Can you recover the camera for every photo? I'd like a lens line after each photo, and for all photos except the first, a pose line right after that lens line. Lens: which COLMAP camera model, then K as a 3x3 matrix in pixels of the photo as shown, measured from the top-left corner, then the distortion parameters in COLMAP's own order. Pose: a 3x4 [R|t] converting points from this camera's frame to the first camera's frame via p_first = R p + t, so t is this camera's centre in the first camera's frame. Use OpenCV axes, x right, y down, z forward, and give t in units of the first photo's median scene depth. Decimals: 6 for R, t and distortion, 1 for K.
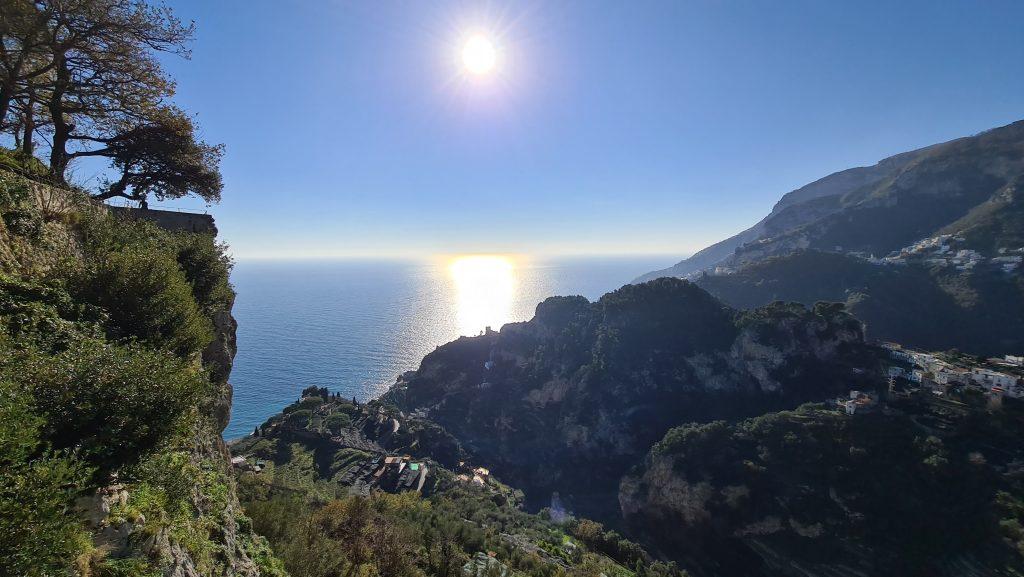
lens RADIAL K [[416.7, 0, 513.5], [0, 416.7, 288.7], [0, 0, 1]] dist [-0.001030, 0.000411]
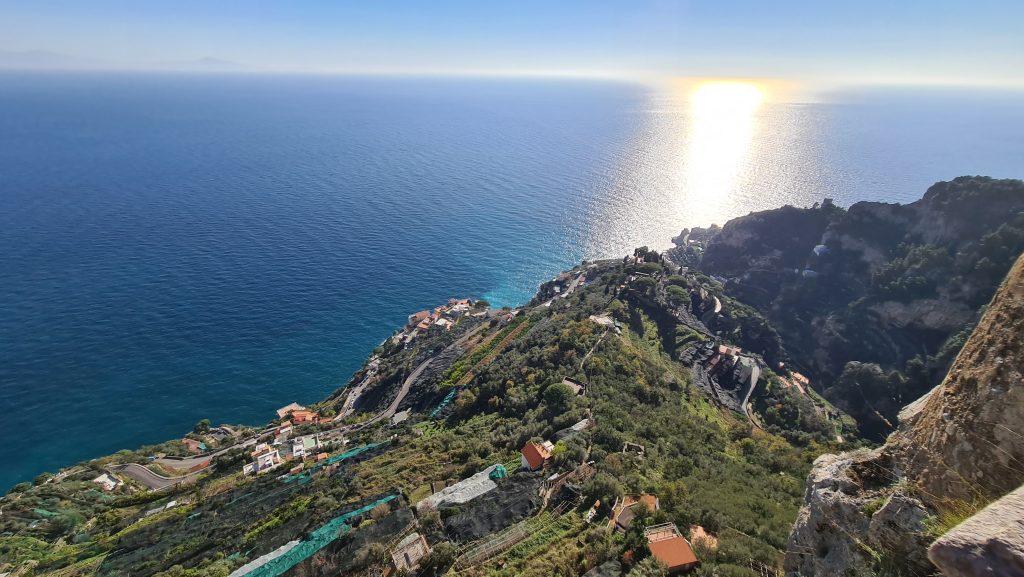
lens RADIAL K [[416.7, 0, 517.4], [0, 416.7, 286.7], [0, 0, 1]] dist [-0.001030, 0.000411]
pose [[0.827292, 0.283347, -0.485081, -0.225361], [-0.077889, 0.912996, 0.400464, -0.049392], [0.556347, -0.293518, 0.777384, 0.042869]]
